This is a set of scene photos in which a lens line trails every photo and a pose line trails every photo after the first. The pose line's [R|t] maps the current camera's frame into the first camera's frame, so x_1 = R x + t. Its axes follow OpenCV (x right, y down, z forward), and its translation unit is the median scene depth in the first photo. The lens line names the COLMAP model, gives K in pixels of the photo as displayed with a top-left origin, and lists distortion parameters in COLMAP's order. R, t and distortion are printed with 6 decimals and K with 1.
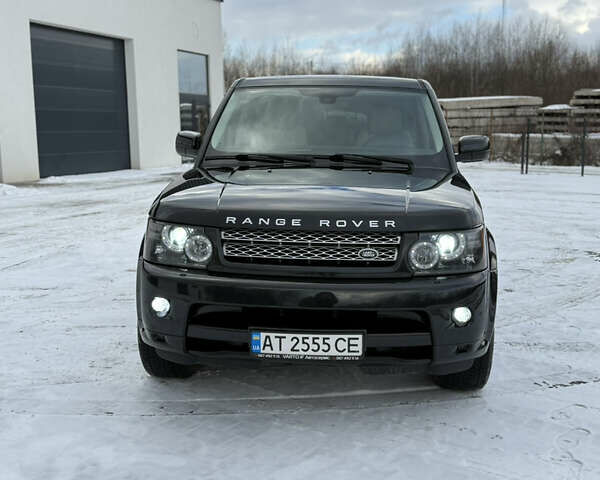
lens RADIAL K [[744.1, 0, 299.8], [0, 744.1, 245.5], [0, 0, 1]] dist [0.175418, -0.371865]
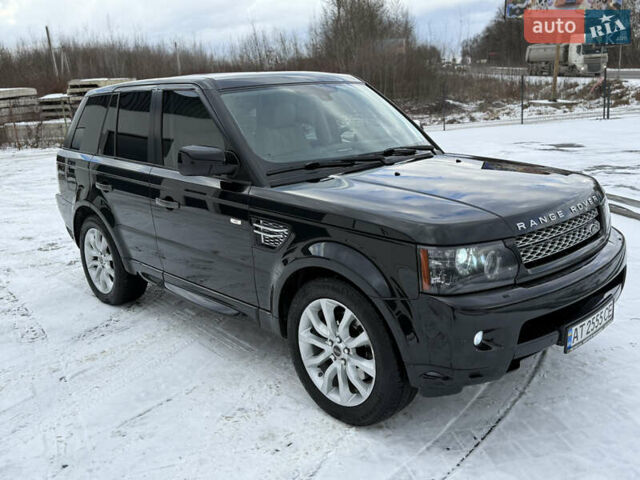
lens RADIAL K [[595.8, 0, 320.0], [0, 595.8, 240.0], [0, 0, 1]] dist [0.214490, -0.485984]
pose [[0.654134, -0.219336, 0.723878, -0.115160], [0.178578, 0.974761, 0.133981, -0.023220], [-0.734995, 0.041627, 0.676793, 0.093096]]
